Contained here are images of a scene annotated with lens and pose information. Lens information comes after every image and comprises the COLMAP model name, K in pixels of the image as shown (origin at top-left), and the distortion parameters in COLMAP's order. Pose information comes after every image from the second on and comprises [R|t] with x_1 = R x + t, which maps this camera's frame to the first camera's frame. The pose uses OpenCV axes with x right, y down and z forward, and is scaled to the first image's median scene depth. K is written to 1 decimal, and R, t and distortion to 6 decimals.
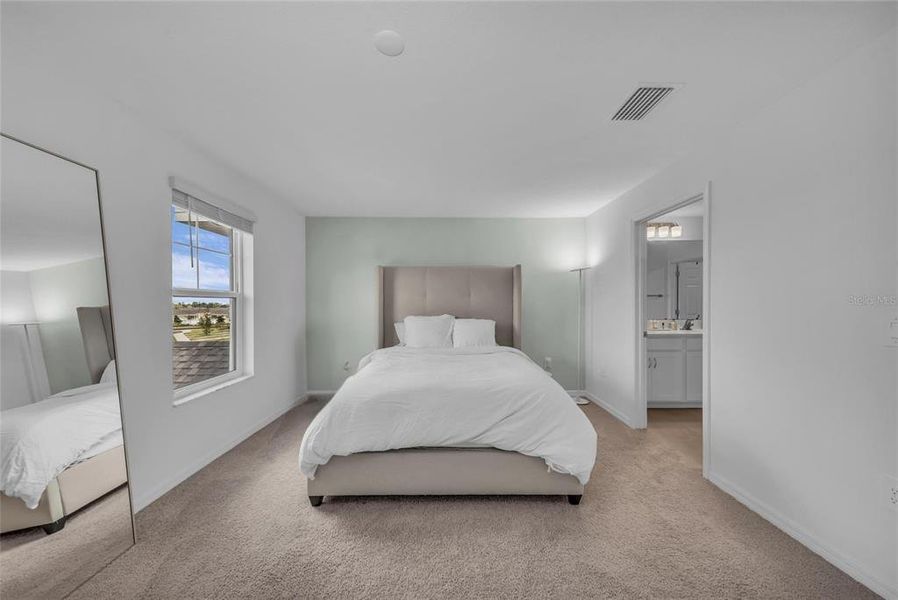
lens RADIAL K [[313.4, 0, 449.5], [0, 313.4, 302.5], [0, 0, 1]] dist [0.000435, -0.000290]
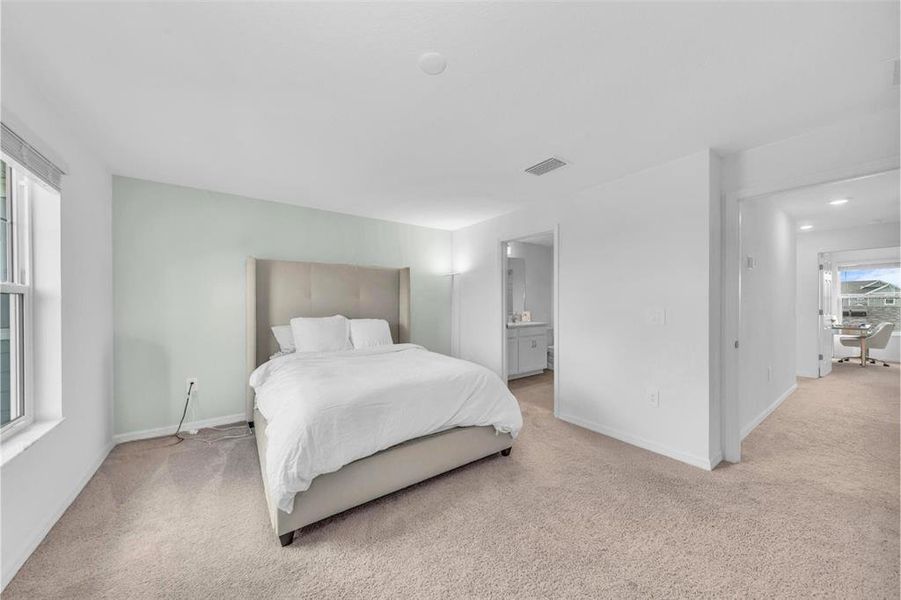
lens RADIAL K [[314.5, 0, 452.5], [0, 314.5, 302.8], [0, 0, 1]] dist [0.000435, -0.000290]
pose [[0.812951, 0.000814, 0.582331, -0.358384], [-0.002087, 0.999997, 0.001516, -0.000545], [-0.582328, -0.002448, 0.812950, 0.038120]]
